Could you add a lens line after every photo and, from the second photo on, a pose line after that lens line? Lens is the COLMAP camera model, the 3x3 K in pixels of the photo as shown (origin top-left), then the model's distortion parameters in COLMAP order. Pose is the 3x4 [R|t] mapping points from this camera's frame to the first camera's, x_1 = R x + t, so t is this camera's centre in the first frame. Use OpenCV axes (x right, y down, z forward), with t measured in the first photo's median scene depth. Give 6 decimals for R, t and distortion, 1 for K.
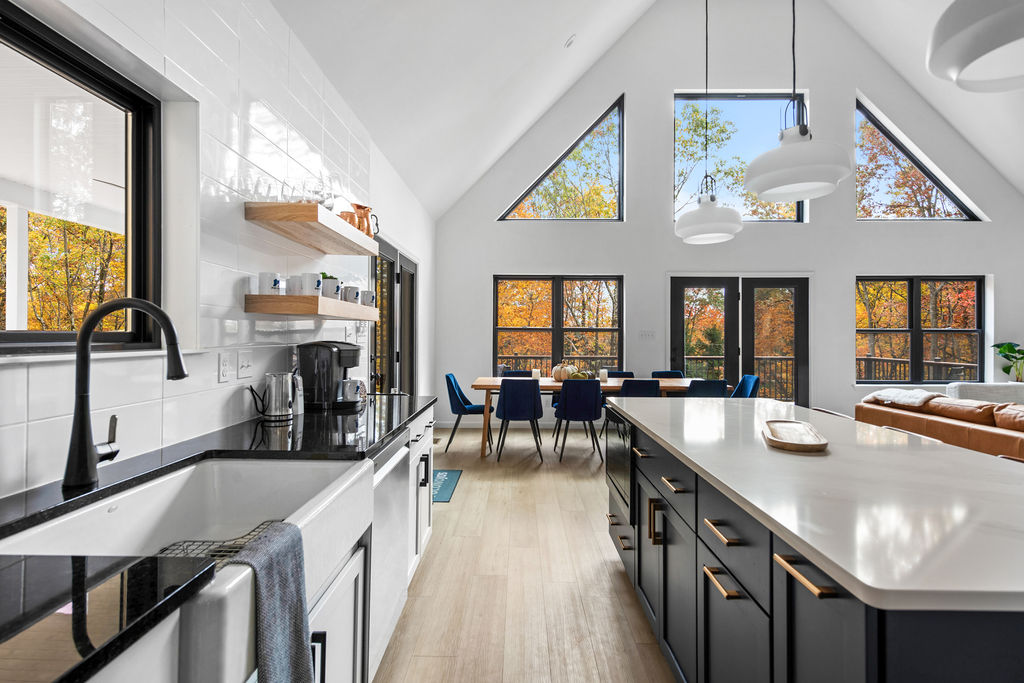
lens RADIAL K [[530.2, 0, 508.4], [0, 530.2, 342.3], [0, 0, 1]] dist [-0.002397, -0.000737]
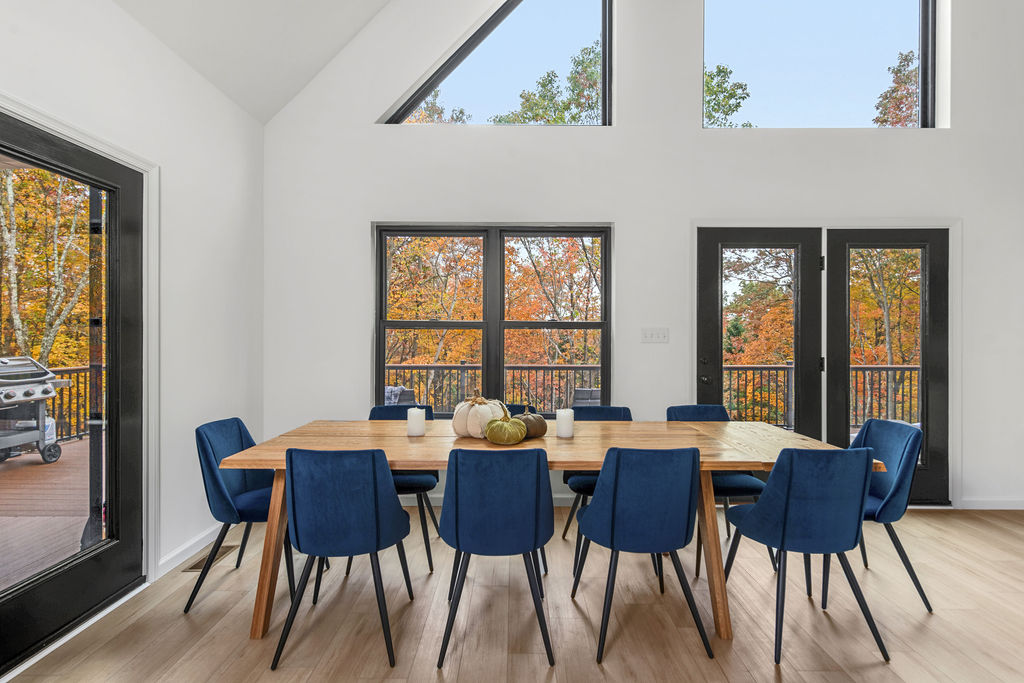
lens RADIAL K [[530.2, 0, 514.6], [0, 530.2, 335.3], [0, 0, 1]] dist [-0.002397, -0.000737]
pose [[0.999836, -0.003453, 0.017804, 0.107080], [0.003563, 0.999975, -0.006125, -0.009175], [-0.017782, 0.006187, 0.999823, 0.456265]]
